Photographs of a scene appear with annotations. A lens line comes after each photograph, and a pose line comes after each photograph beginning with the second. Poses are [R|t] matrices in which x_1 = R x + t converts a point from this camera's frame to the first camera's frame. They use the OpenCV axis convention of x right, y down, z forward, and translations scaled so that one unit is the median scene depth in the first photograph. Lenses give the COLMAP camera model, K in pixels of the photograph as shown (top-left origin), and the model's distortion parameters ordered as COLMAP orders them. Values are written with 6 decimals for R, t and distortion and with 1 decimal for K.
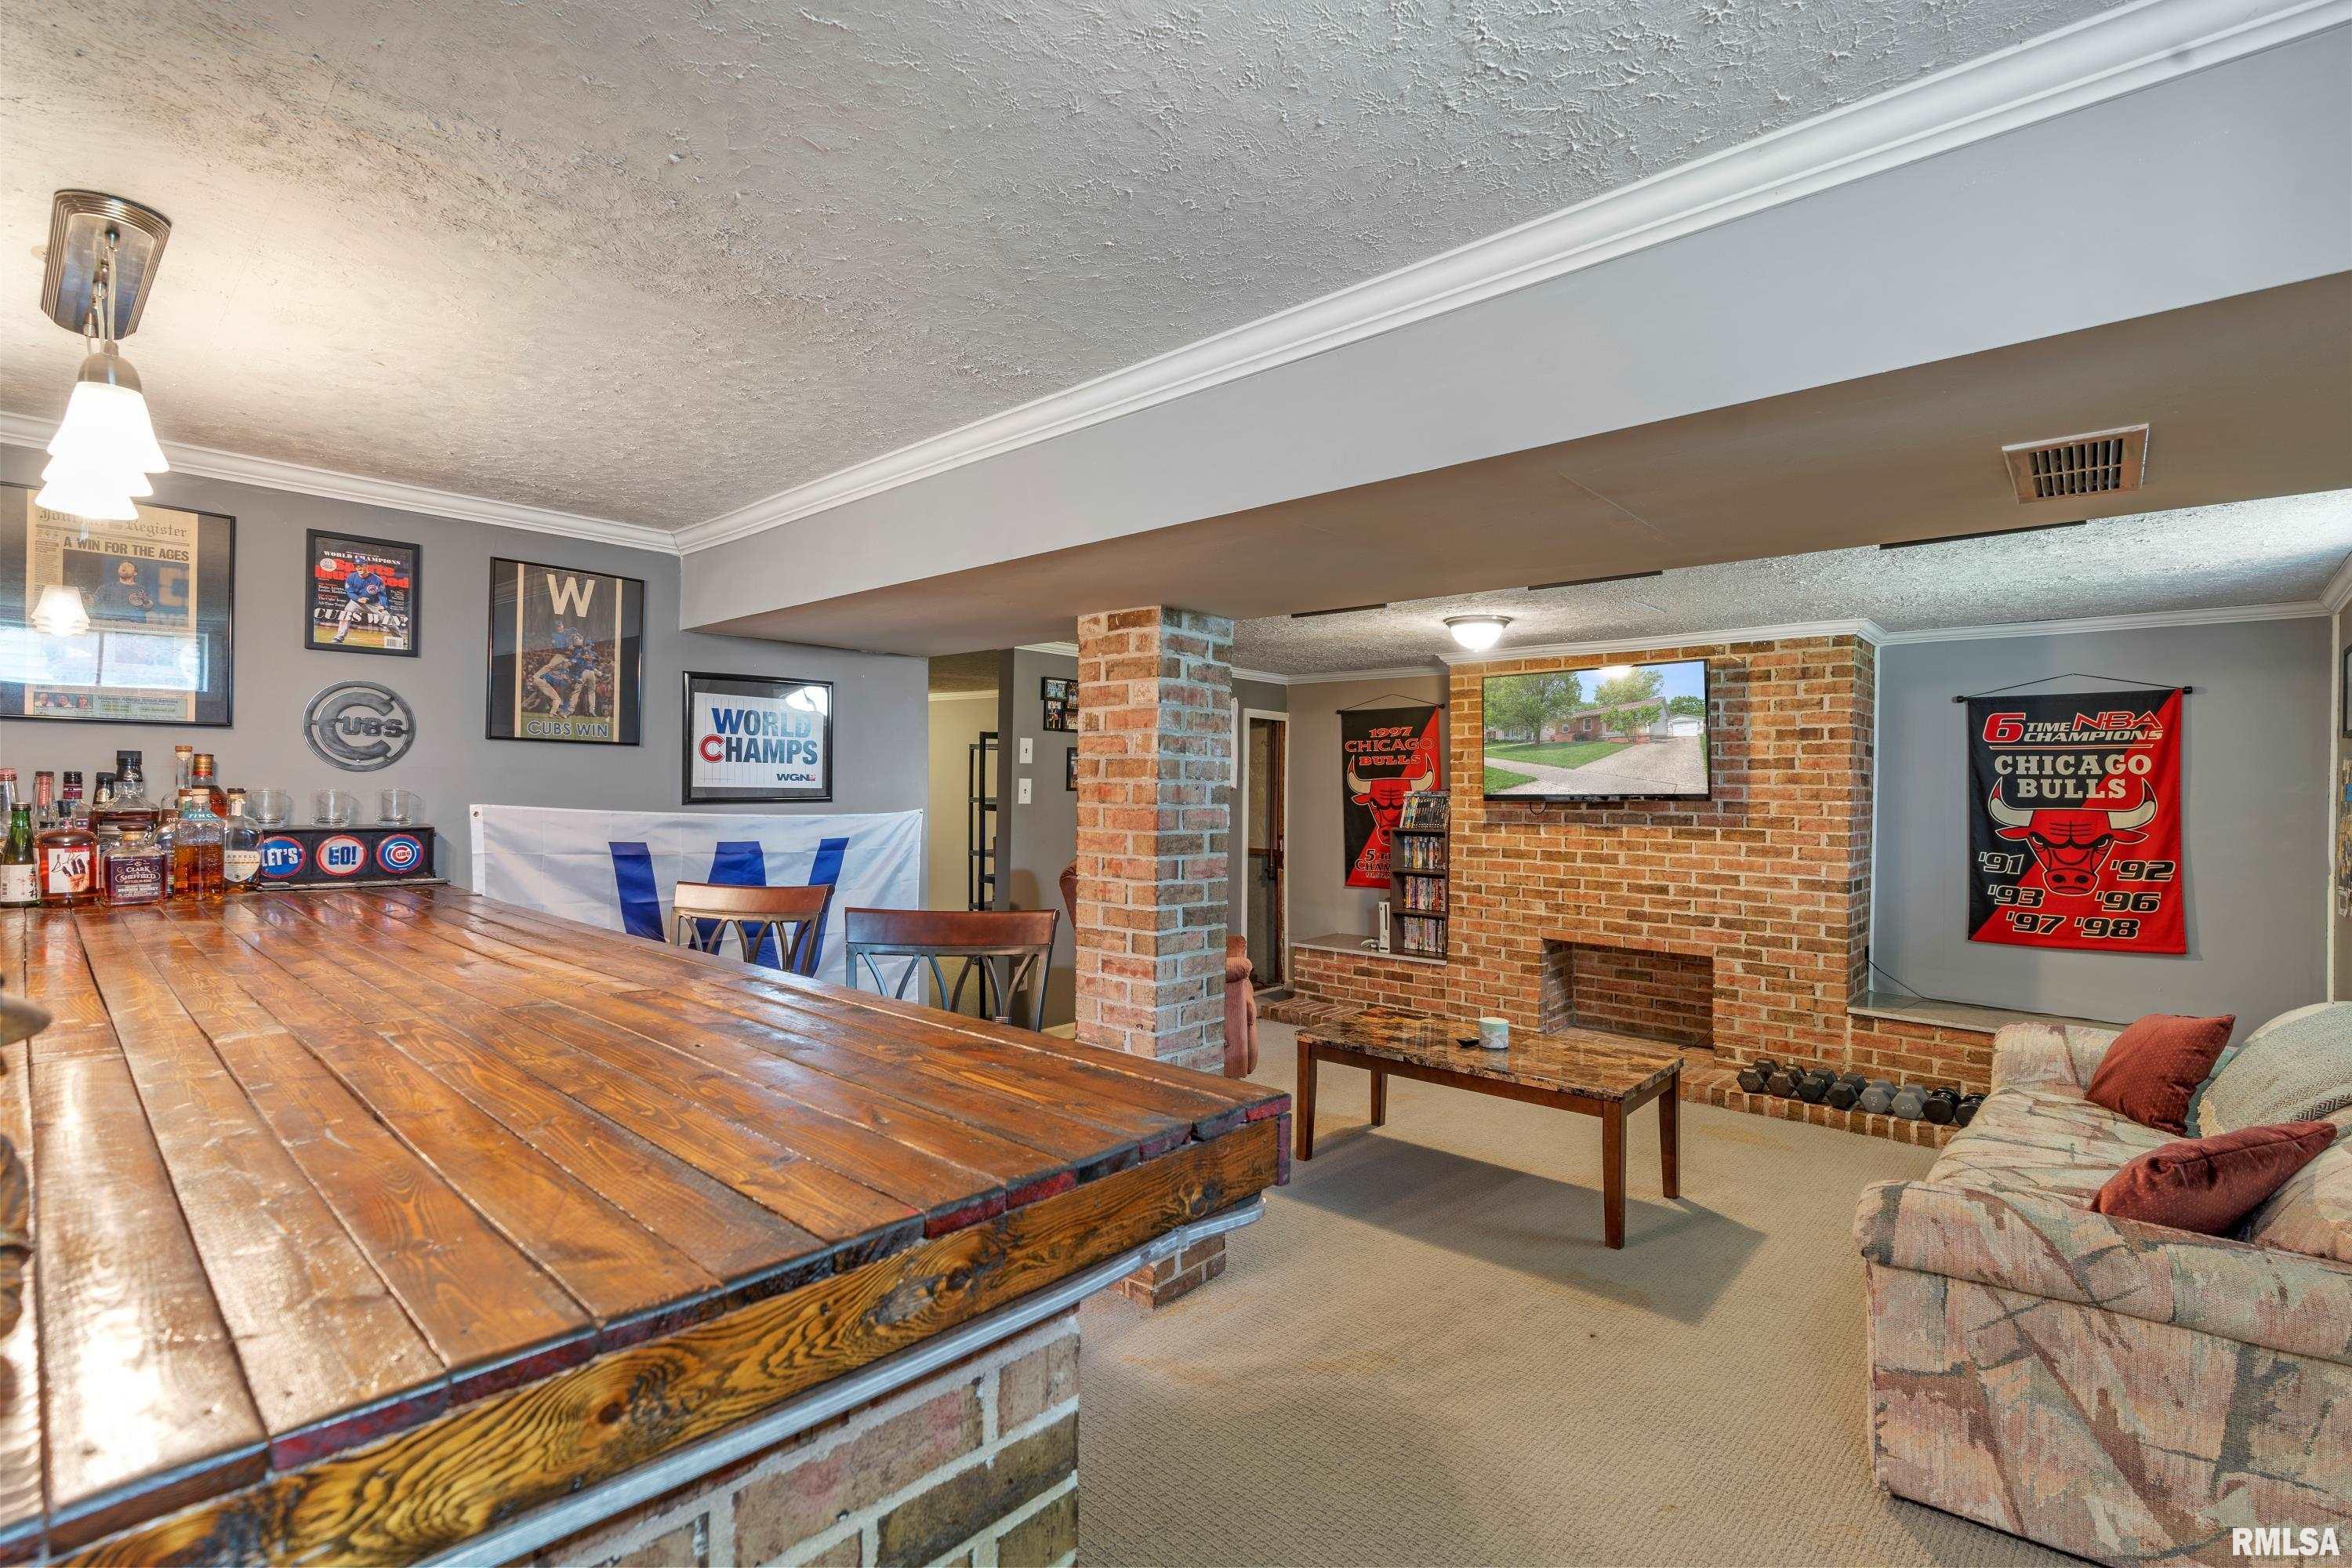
lens RADIAL K [[1071.7, 0, 1176.0], [0, 1071.7, 784.0], [0, 0, 1]] dist [-0.002197, -0.000266]
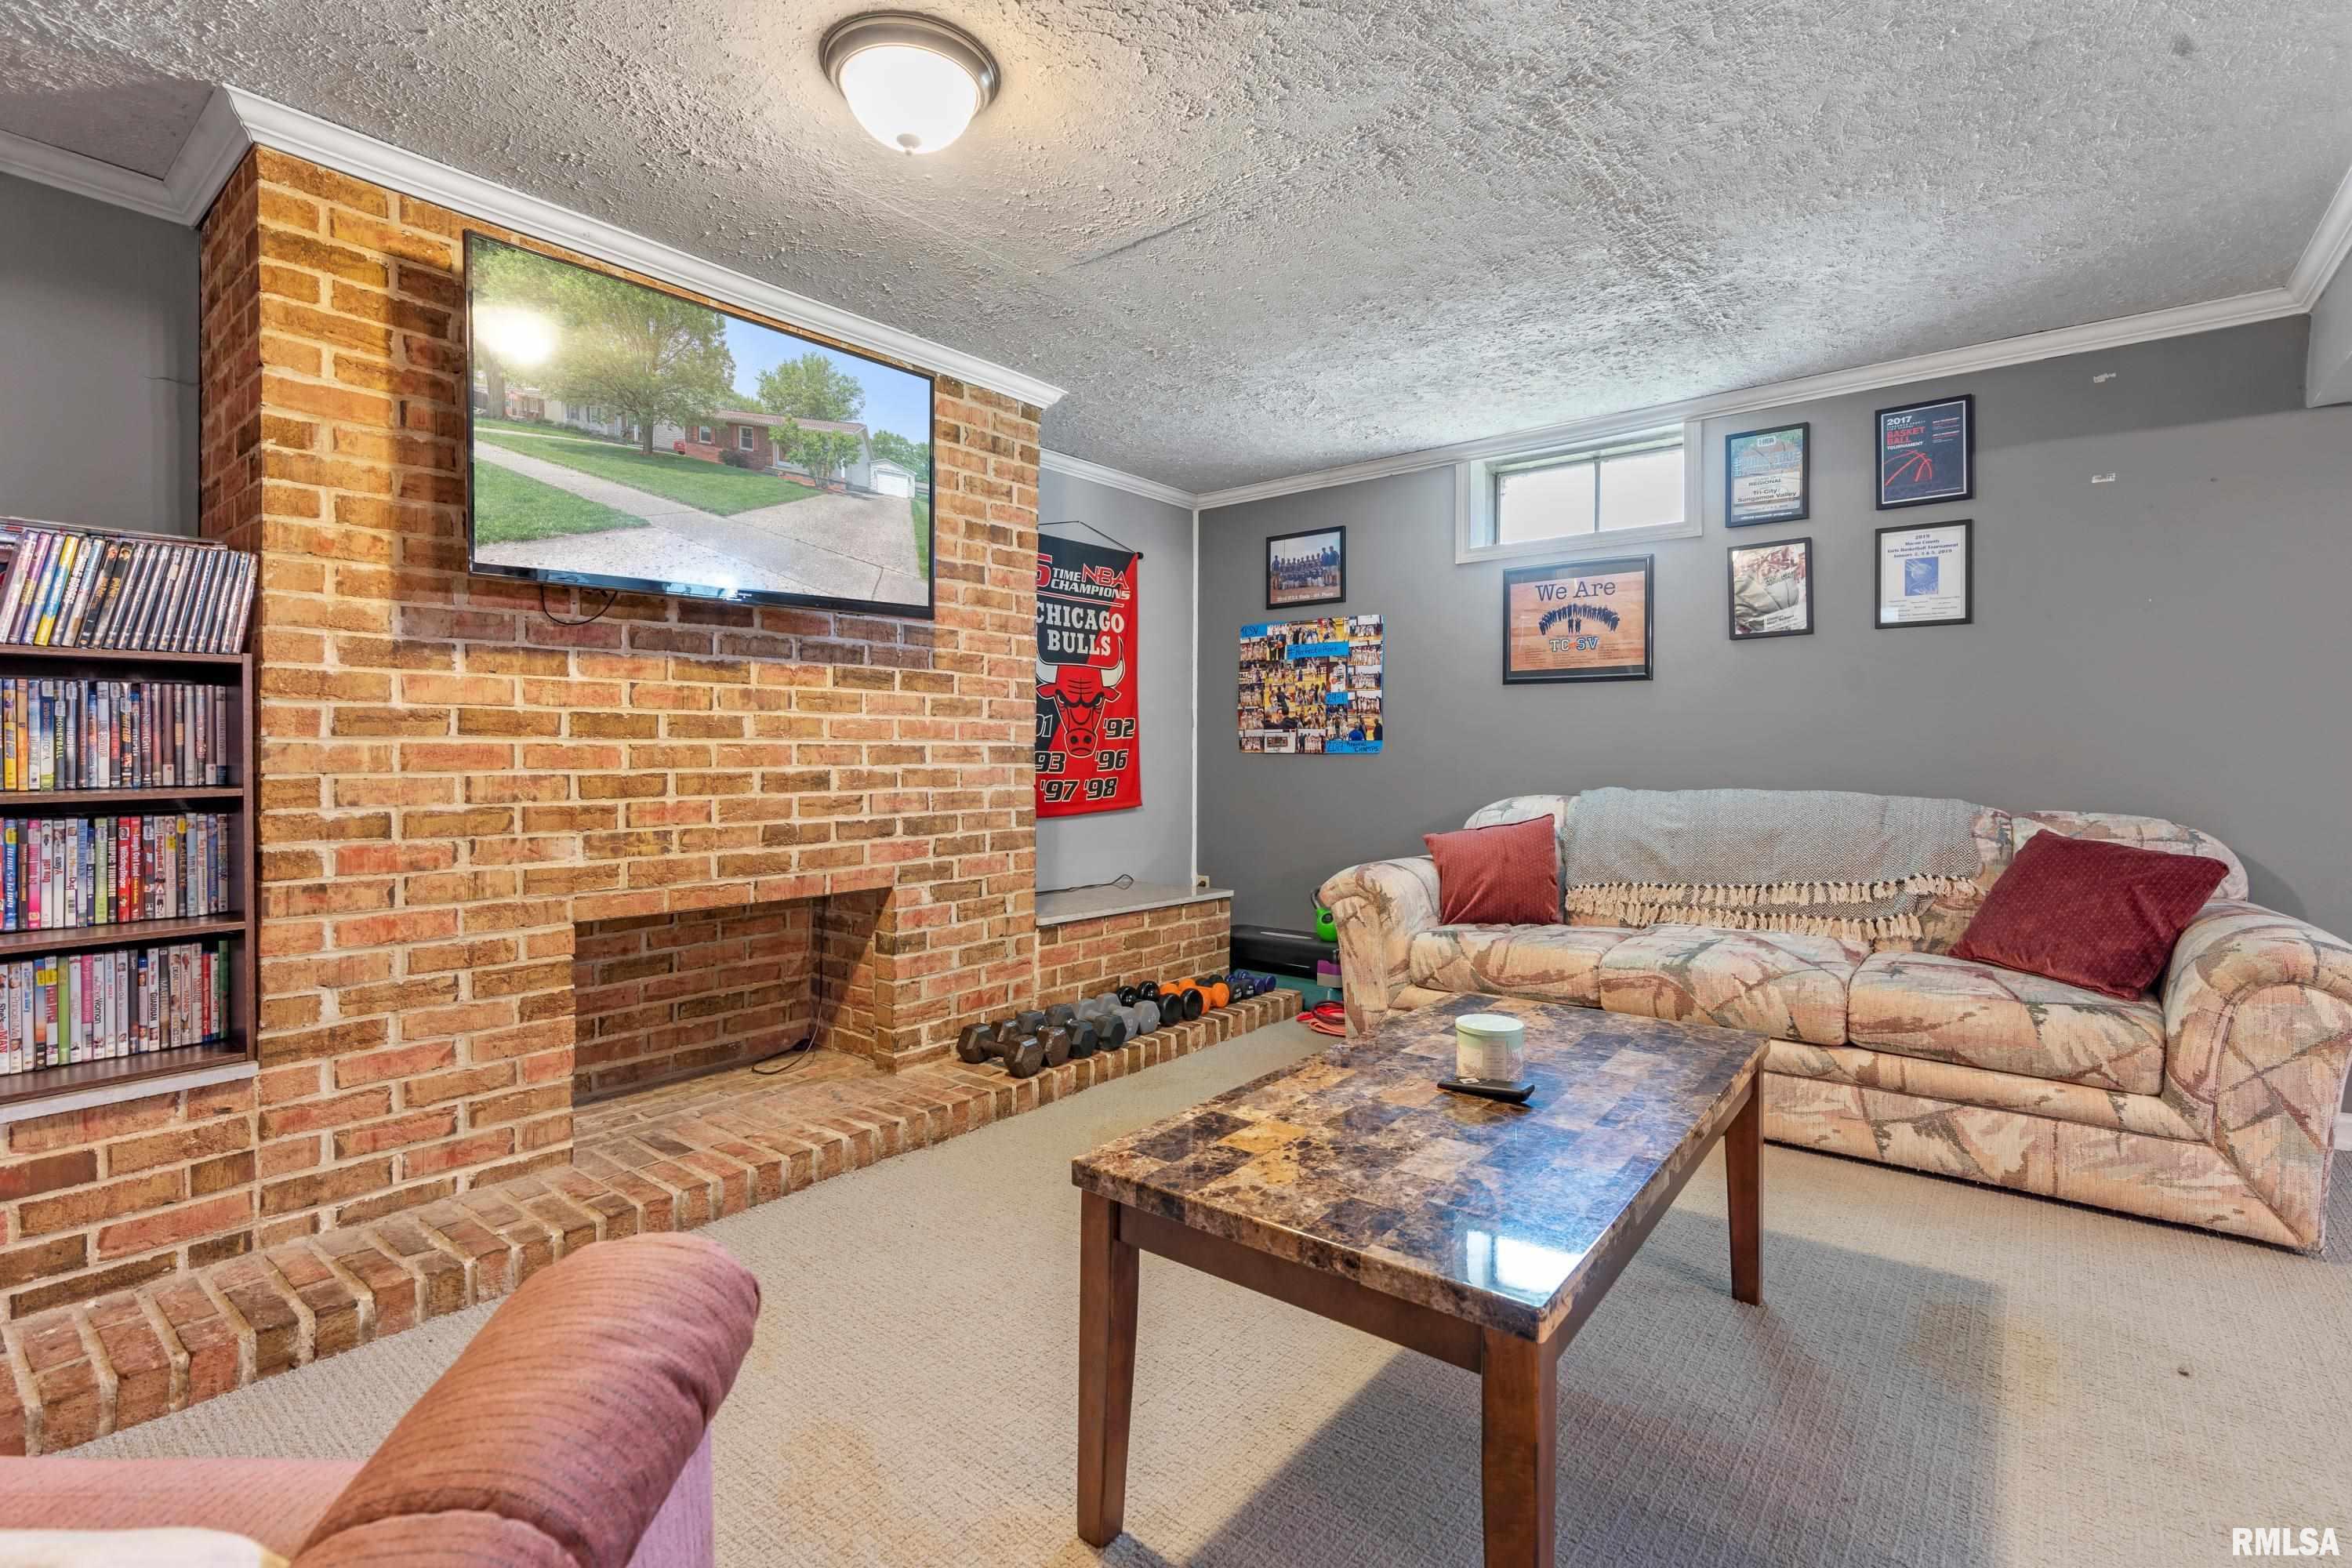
lens RADIAL K [[1069.2, 0, 1287.2], [0, 1069.2, 744.1], [0, 0, 1]] dist [-0.000077, -0.000028]
pose [[-0.068061, -0.012145, 0.997607, -0.102715], [-0.001586, 0.999926, 0.012065, 0.075477], [-0.997680, -0.000761, -0.068075, 0.825033]]
